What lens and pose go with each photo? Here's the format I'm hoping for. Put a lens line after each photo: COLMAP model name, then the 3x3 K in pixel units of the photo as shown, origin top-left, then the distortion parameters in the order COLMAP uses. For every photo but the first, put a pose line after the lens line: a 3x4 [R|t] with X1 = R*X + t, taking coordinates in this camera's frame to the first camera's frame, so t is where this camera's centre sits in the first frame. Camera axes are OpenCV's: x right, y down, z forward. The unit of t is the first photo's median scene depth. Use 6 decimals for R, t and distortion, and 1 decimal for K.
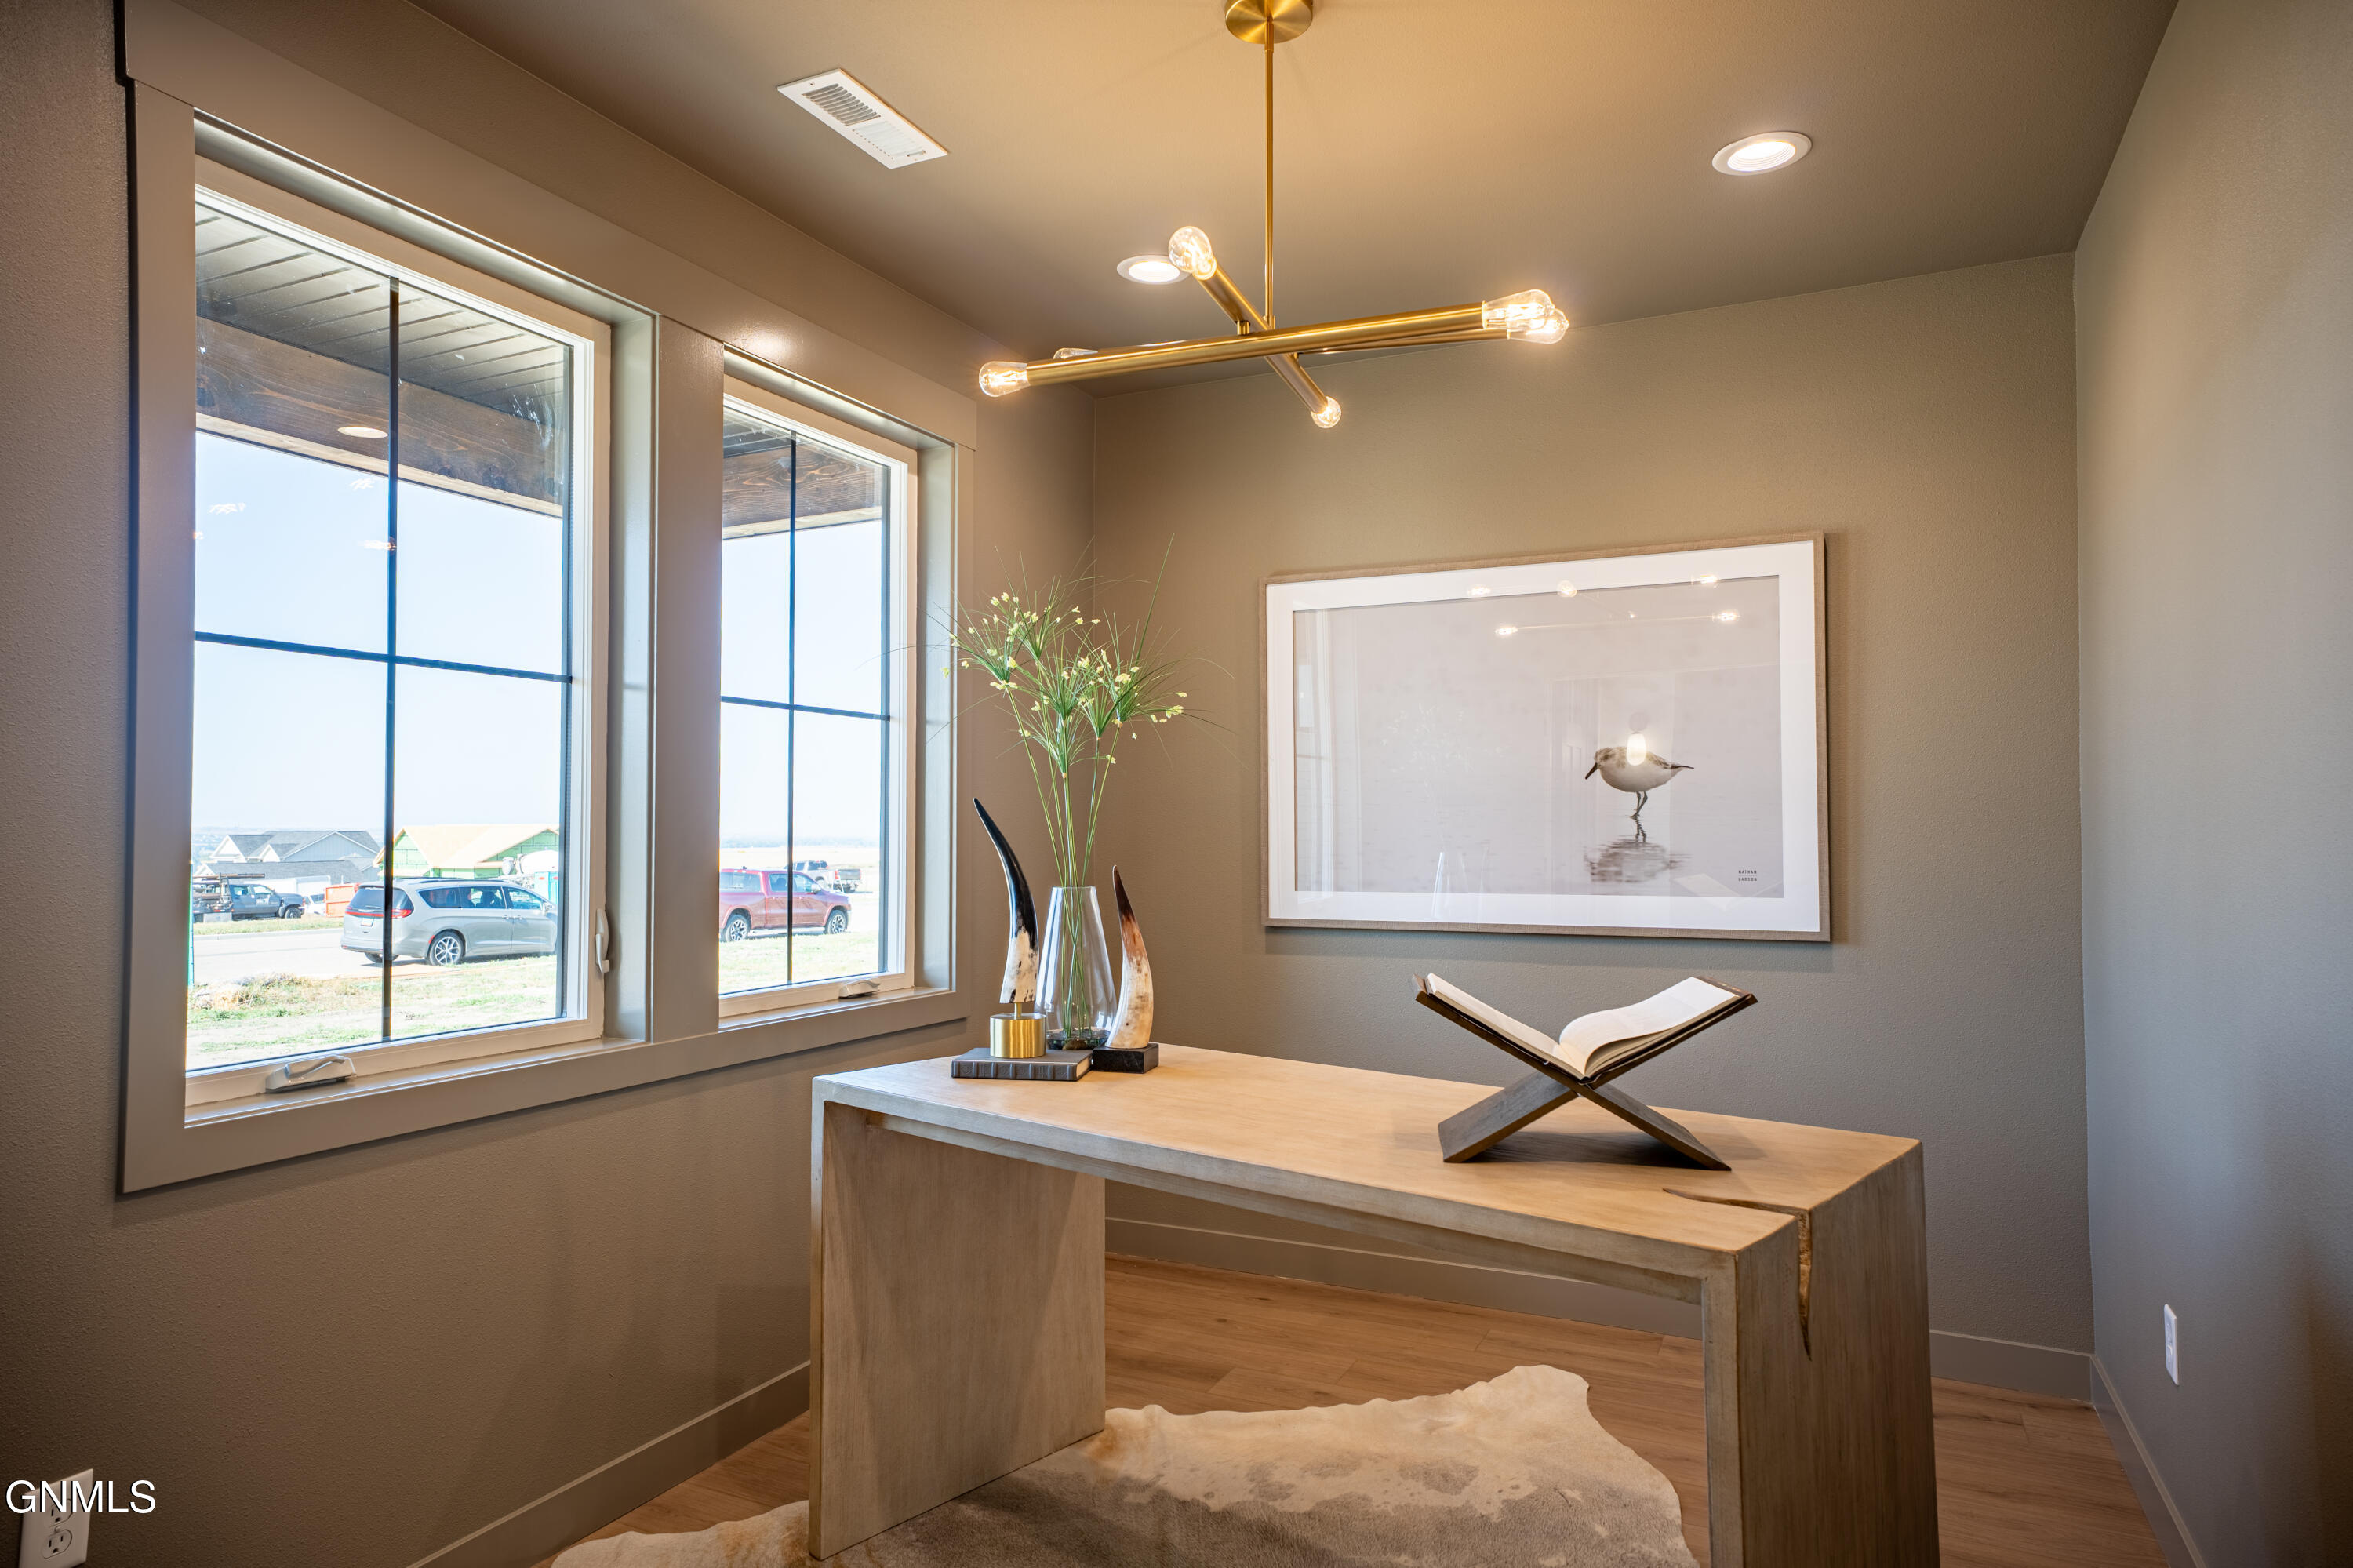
lens RADIAL K [[1397.0, 0, 1176.5], [0, 1397.0, 784.0], [0, 0, 1]] dist [0.007137, 0.002022]
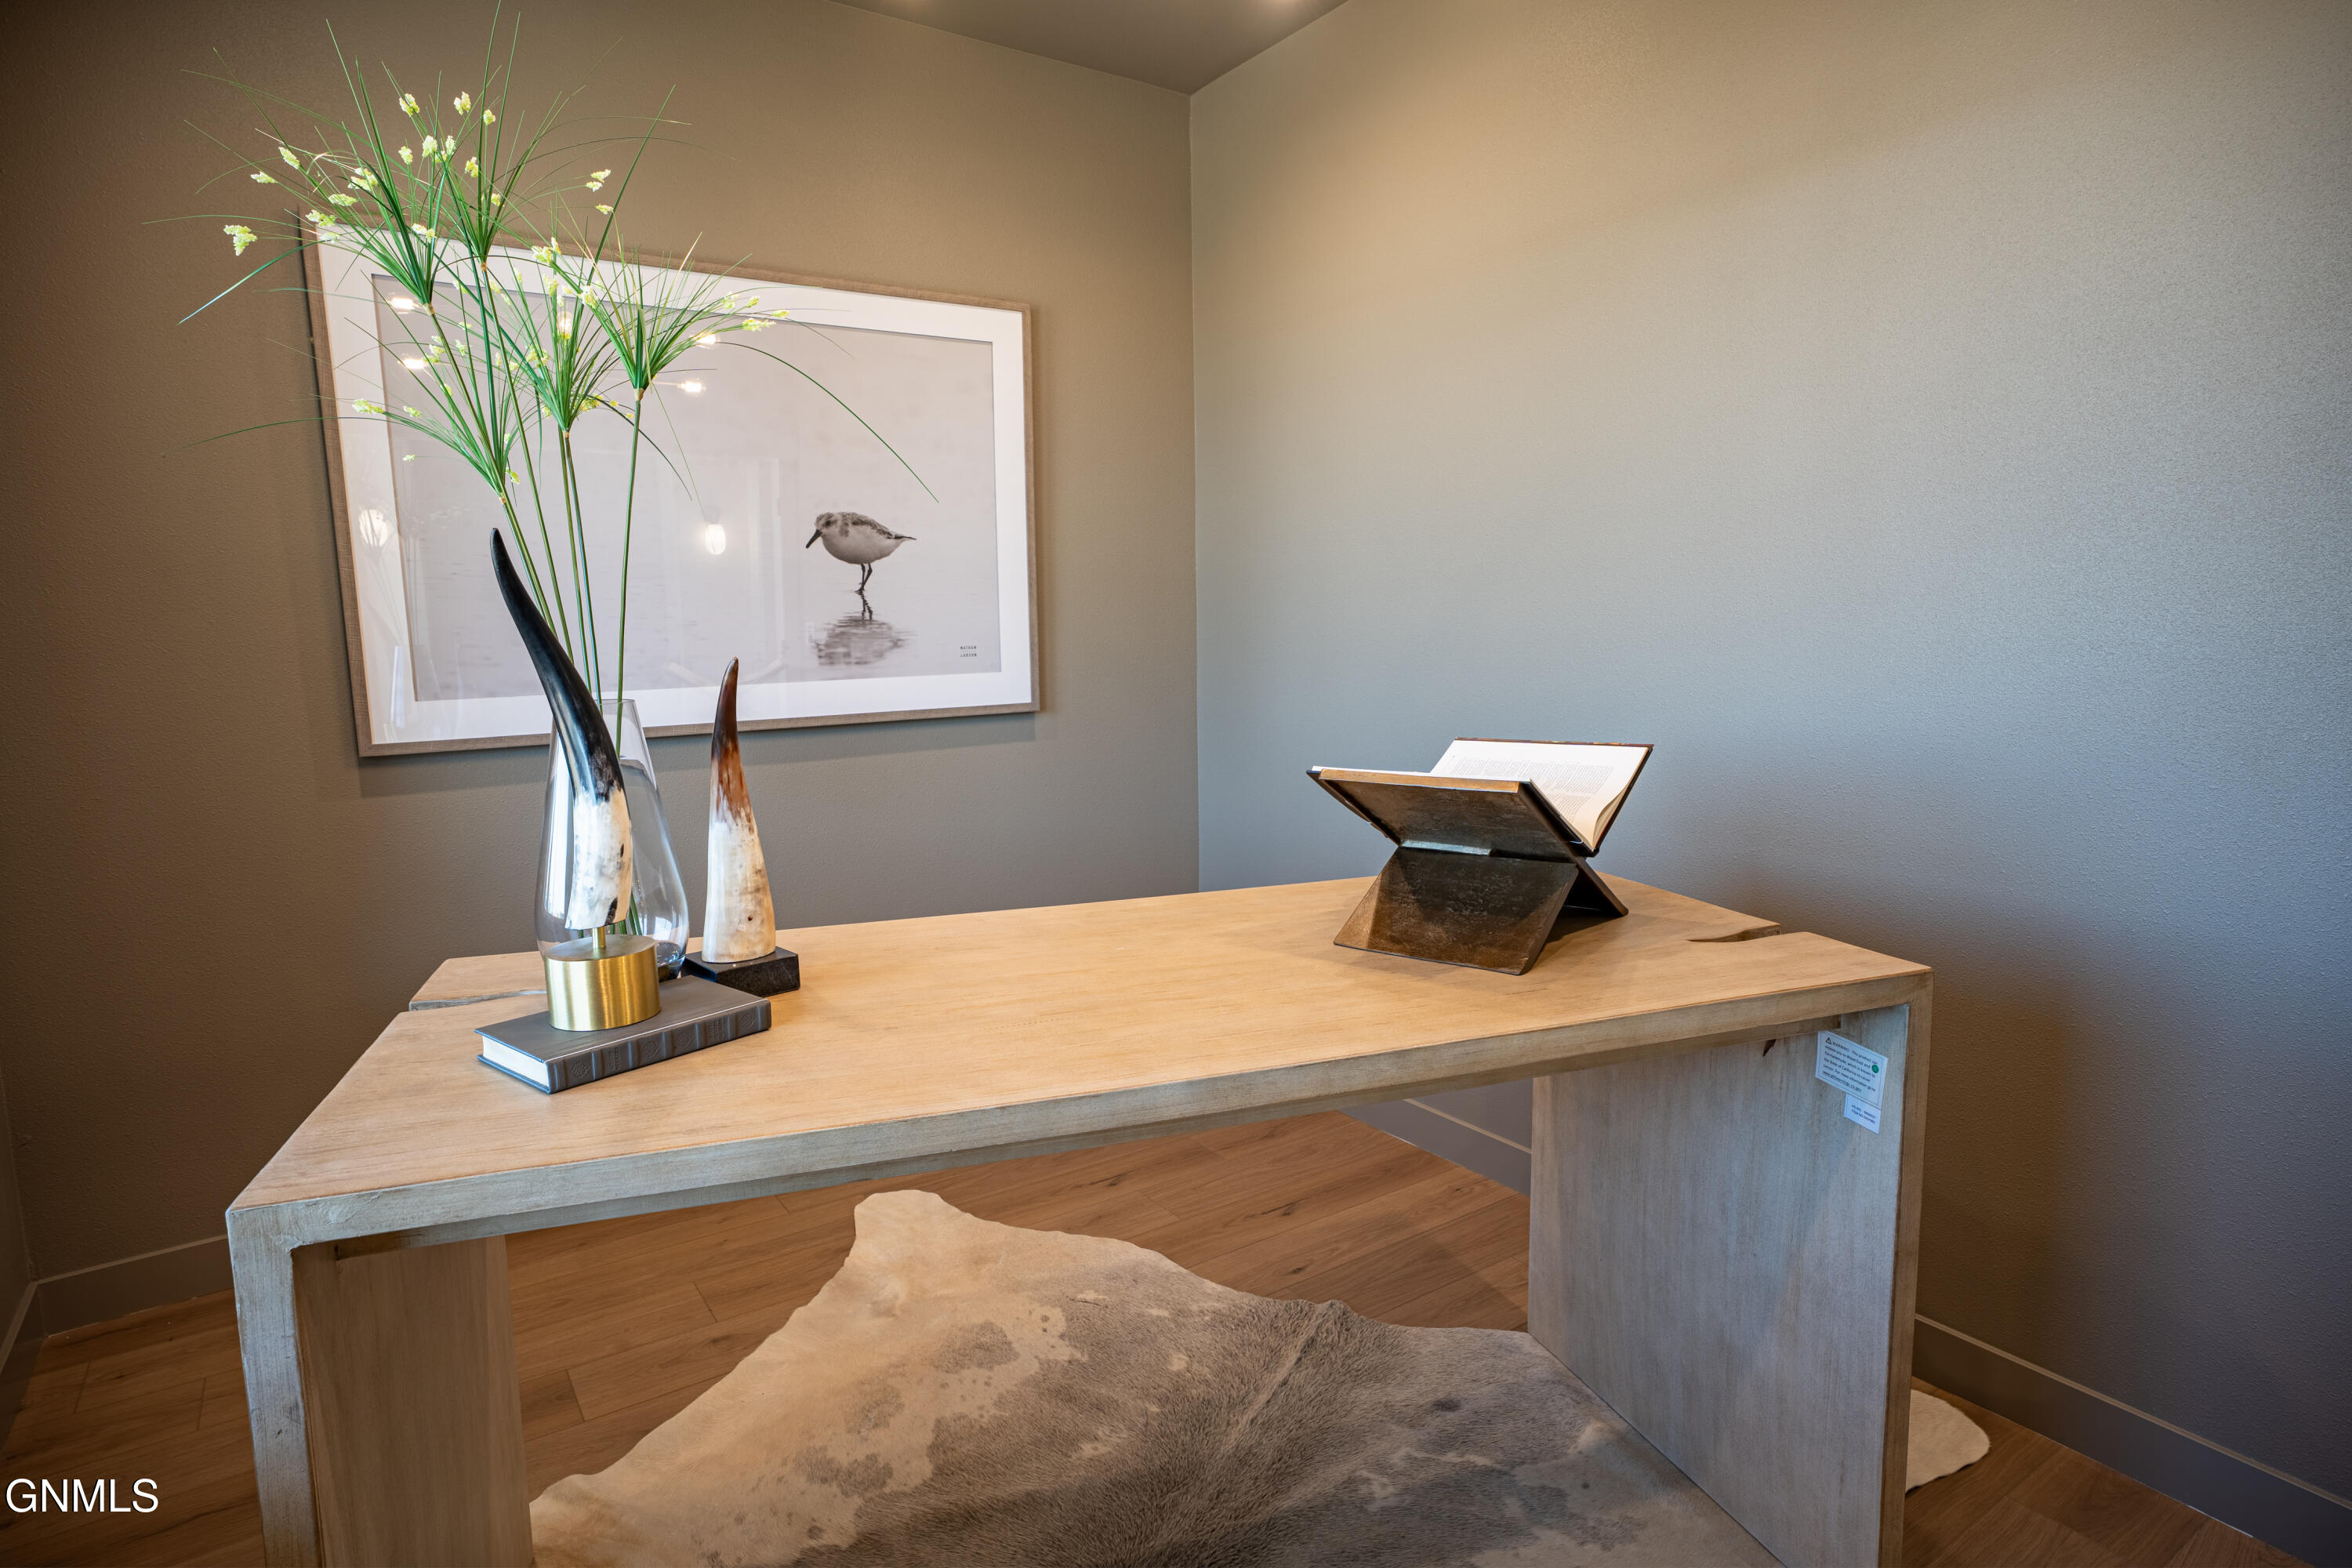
lens RADIAL K [[1272.5, 0, 1176.0], [0, 1272.5, 784.0], [0, 0, 1]] dist [-0.000014, 0.000209]
pose [[0.513687, -0.123848, 0.848992, -0.285456], [-0.012558, 0.988335, 0.151774, 0.019059], [-0.857886, -0.088626, 0.506140, 0.398194]]
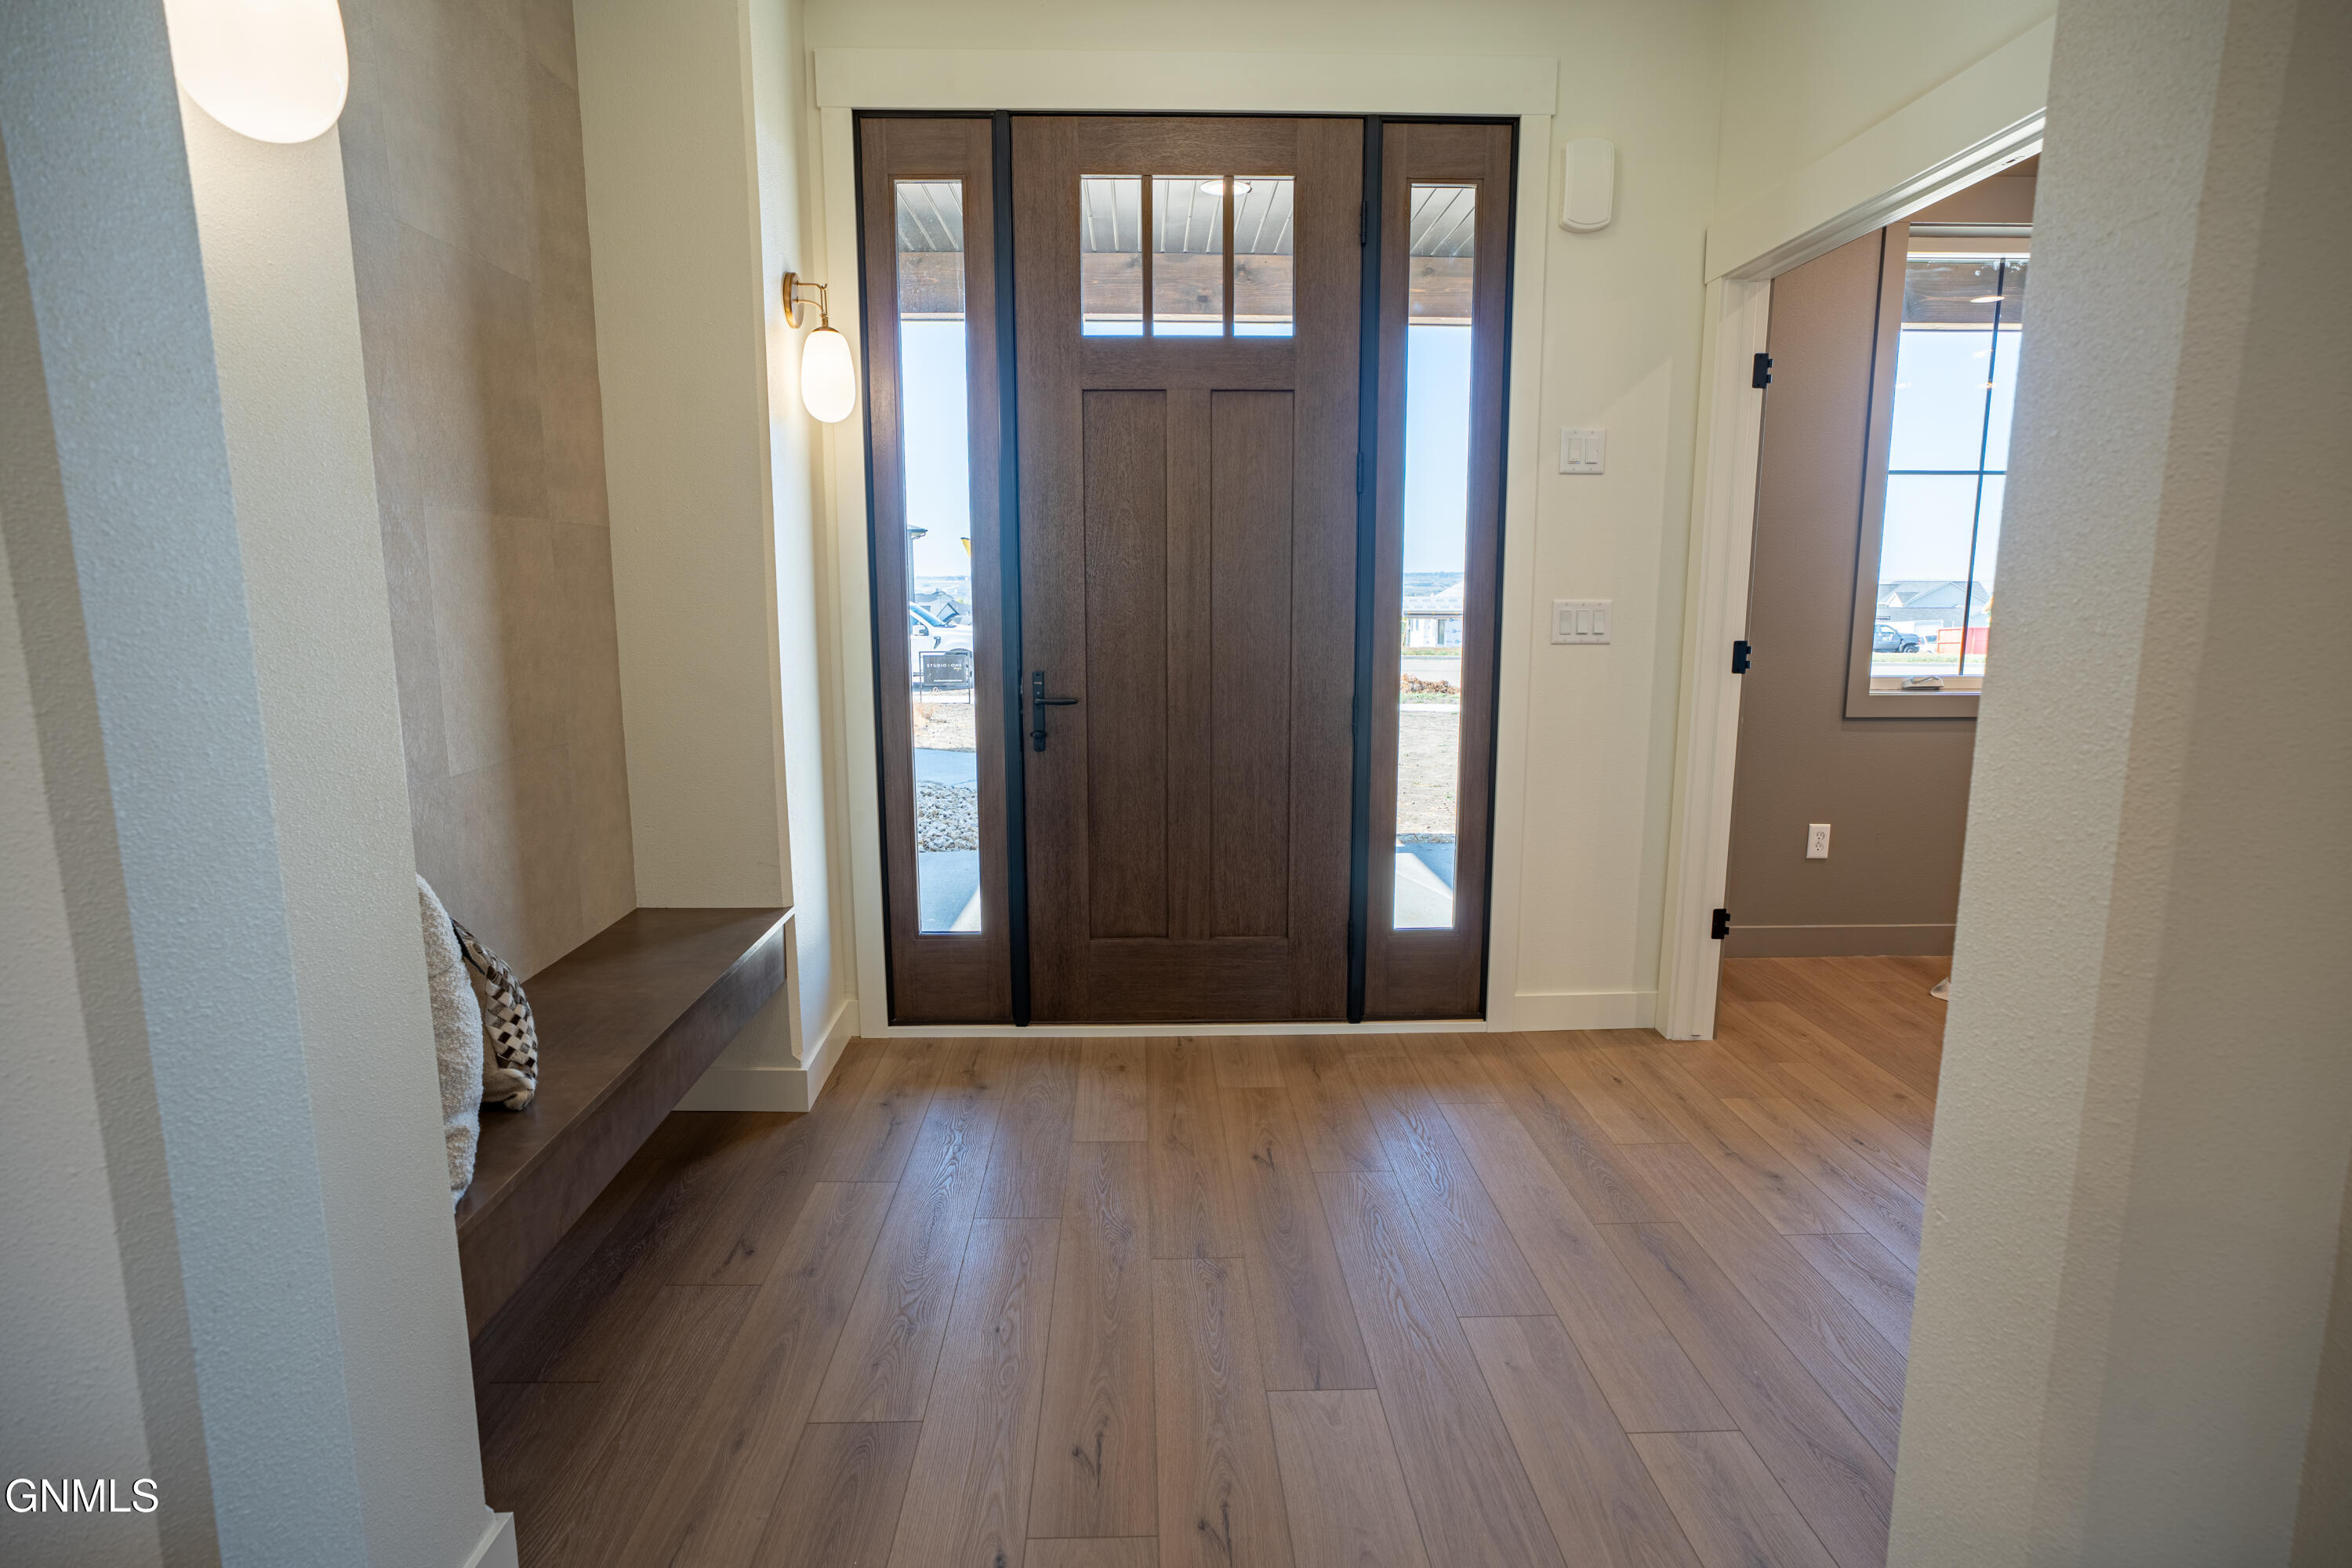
lens RADIAL K [[1245.7, 0, 1176.0], [0, 1245.7, 784.0], [0, 0, 1]] dist [-0.076606, 0.000104]
pose [[0.448747, 0.152836, -0.880493, 0.646787], [0.026100, 0.982605, 0.183862, -0.003407], [0.893278, -0.105488, 0.436952, -1.048719]]
